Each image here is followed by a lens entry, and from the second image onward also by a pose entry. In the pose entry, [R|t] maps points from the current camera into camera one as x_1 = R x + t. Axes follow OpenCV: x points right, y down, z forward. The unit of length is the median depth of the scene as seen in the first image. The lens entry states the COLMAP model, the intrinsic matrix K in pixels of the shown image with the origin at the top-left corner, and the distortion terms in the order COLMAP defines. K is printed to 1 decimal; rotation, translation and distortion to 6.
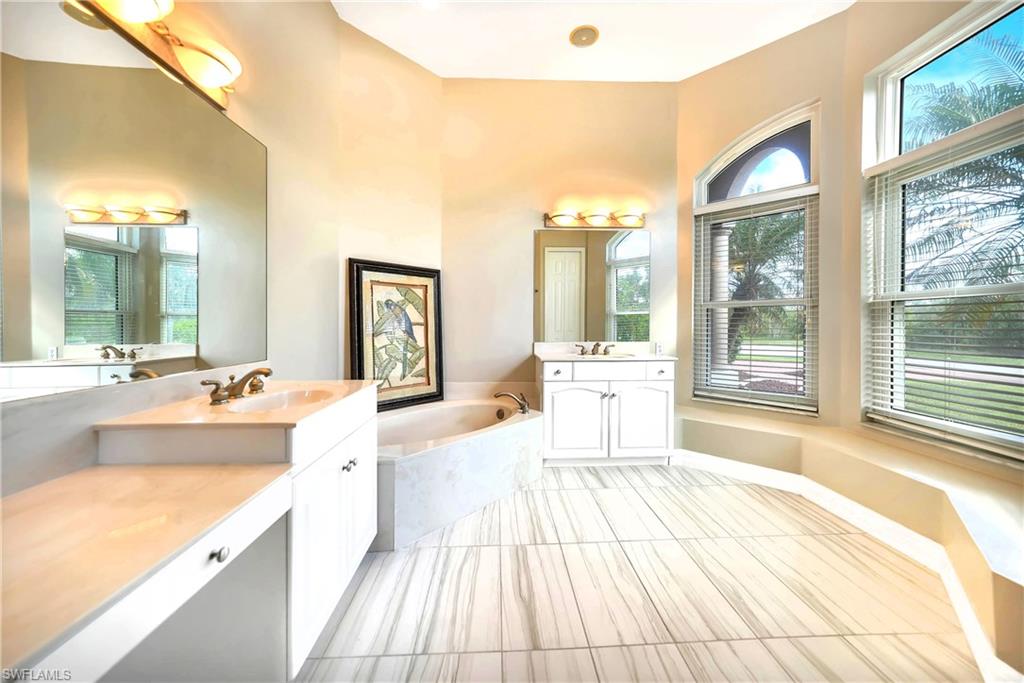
lens RADIAL K [[357.9, 0, 514.0], [0, 357.9, 327.3], [0, 0, 1]] dist [-0.000050, 0.000125]
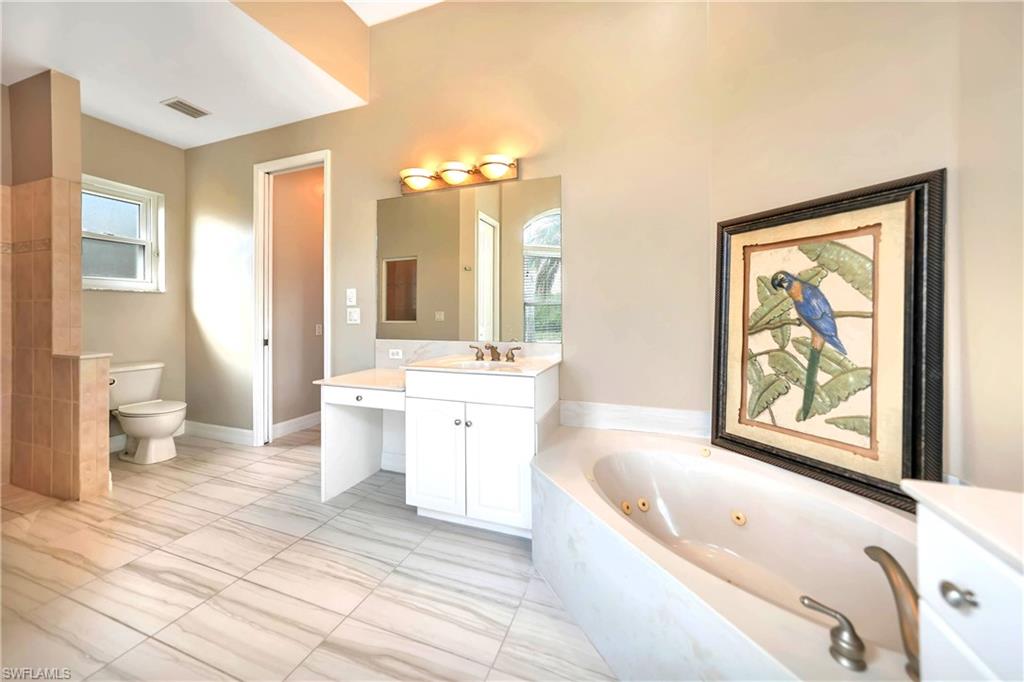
lens RADIAL K [[370.5, 0, 513.4], [0, 370.5, 311.4], [0, 0, 1]] dist [-0.000293, 0.000009]
pose [[-0.385876, 0.001492, -0.922550, 0.363481], [0.001151, 0.999999, 0.001136, -0.015634], [0.922550, -0.000624, -0.385877, 0.848881]]
